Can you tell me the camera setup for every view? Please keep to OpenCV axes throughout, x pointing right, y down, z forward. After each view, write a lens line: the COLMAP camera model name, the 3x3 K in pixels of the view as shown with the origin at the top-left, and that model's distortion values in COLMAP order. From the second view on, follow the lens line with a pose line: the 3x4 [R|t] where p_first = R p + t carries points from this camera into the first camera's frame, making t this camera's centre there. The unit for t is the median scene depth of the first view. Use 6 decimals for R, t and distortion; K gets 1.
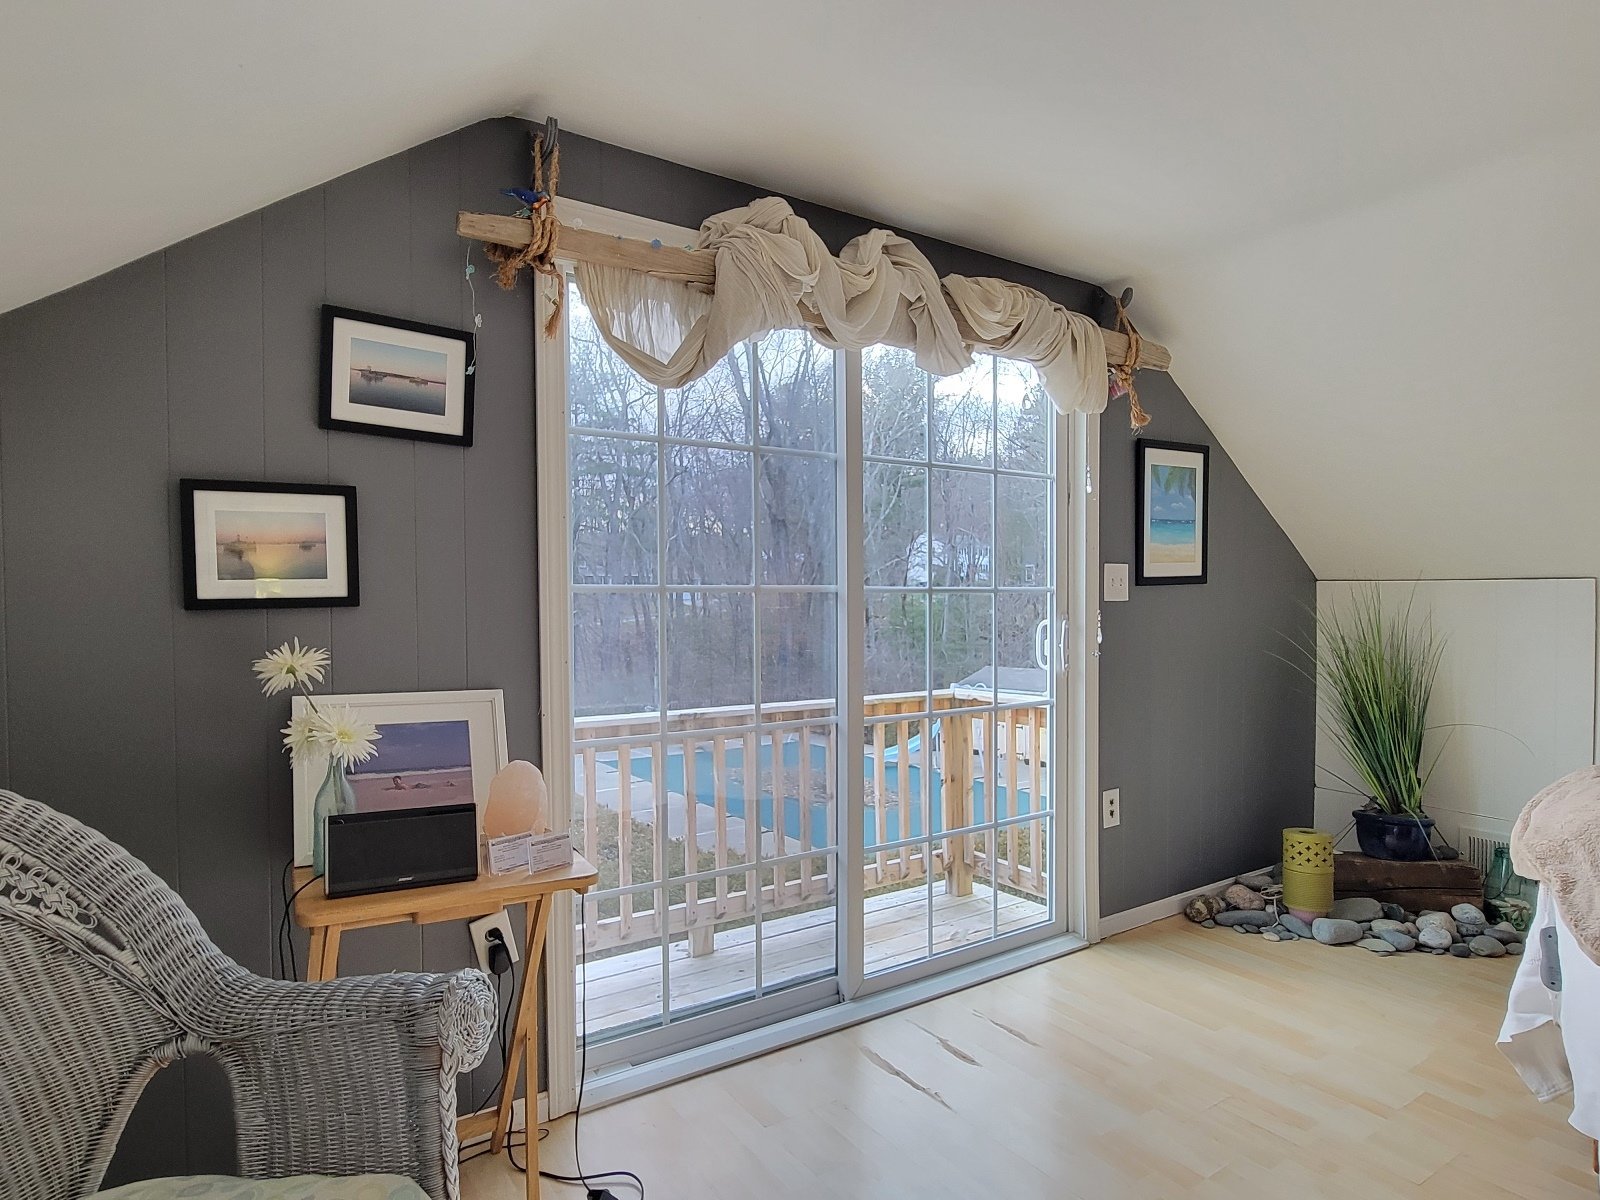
lens RADIAL K [[904.8, 0, 800.2], [0, 904.8, 624.0], [0, 0, 1]] dist [-0.004231, -0.000518]
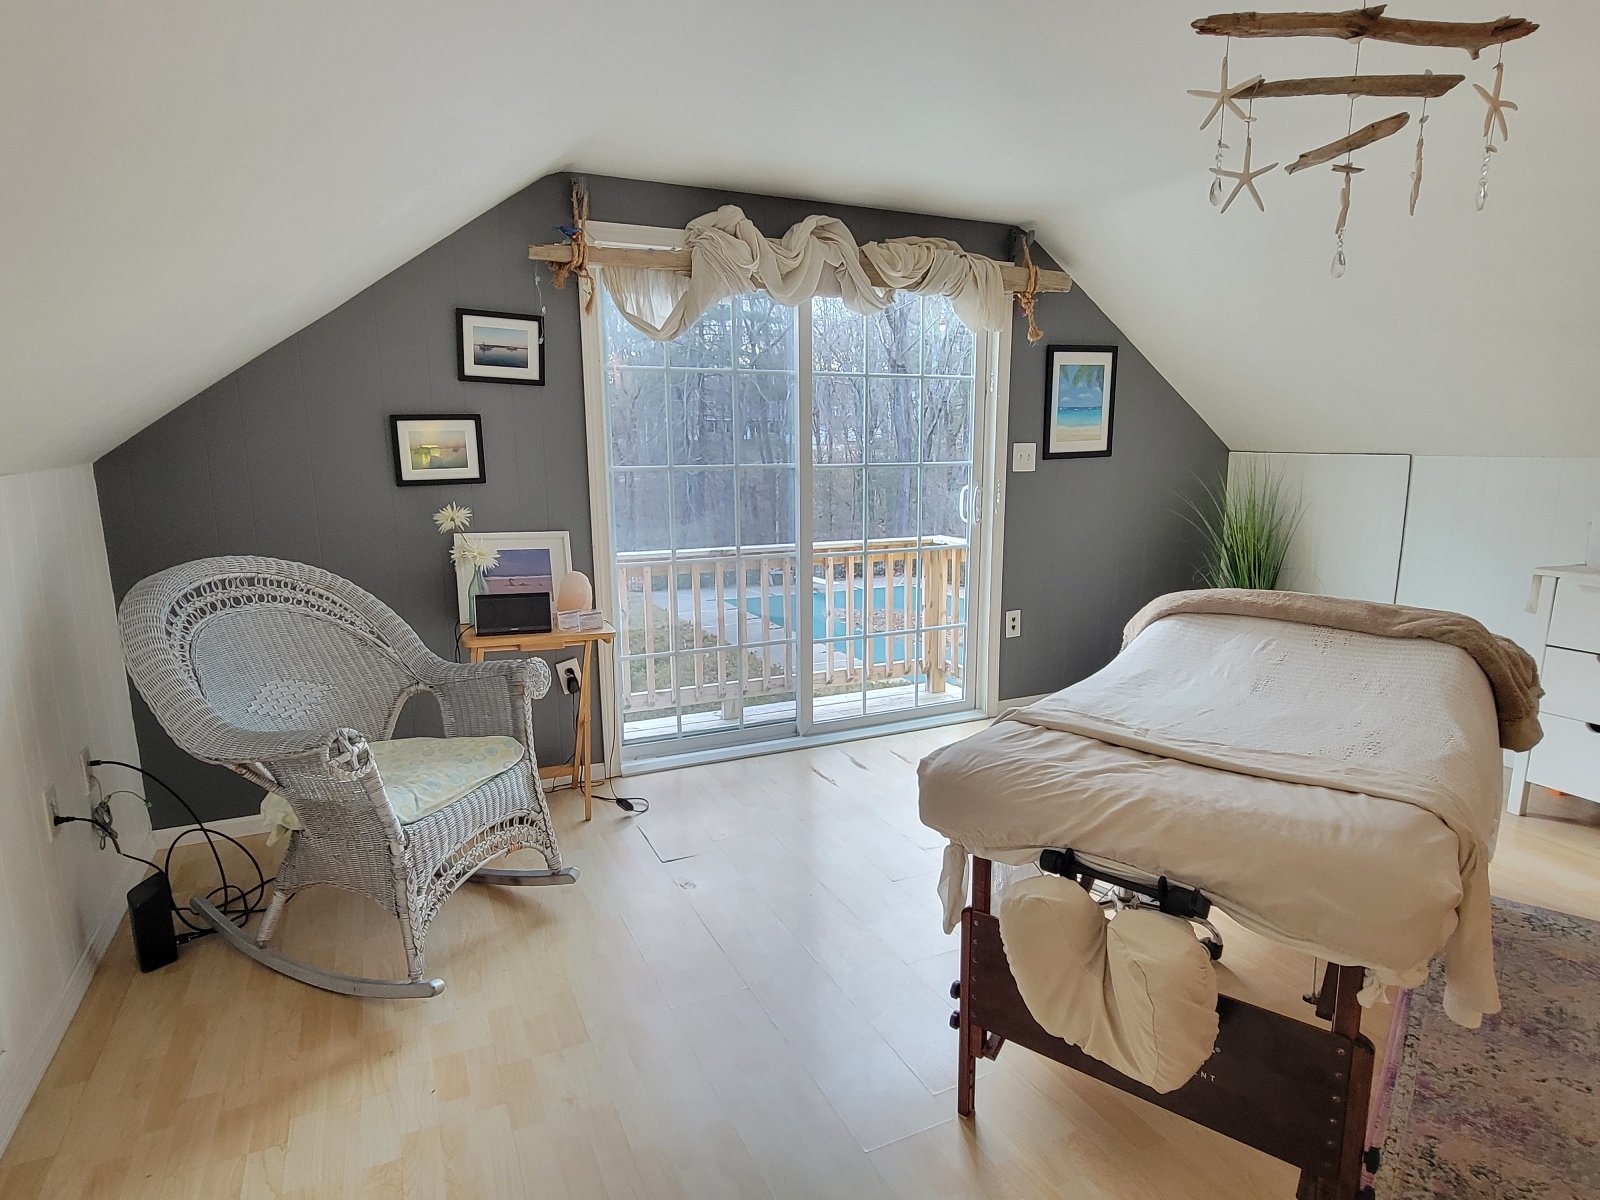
lens RADIAL K [[904.8, 0, 800.2], [0, 904.8, 624.0], [0, 0, 1]] dist [-0.004231, -0.000518]
pose [[0.989428, 0.028105, -0.142278, 0.355858], [-0.003609, 0.985510, 0.169580, -0.046752], [0.144982, -0.167274, 0.975192, -0.639431]]
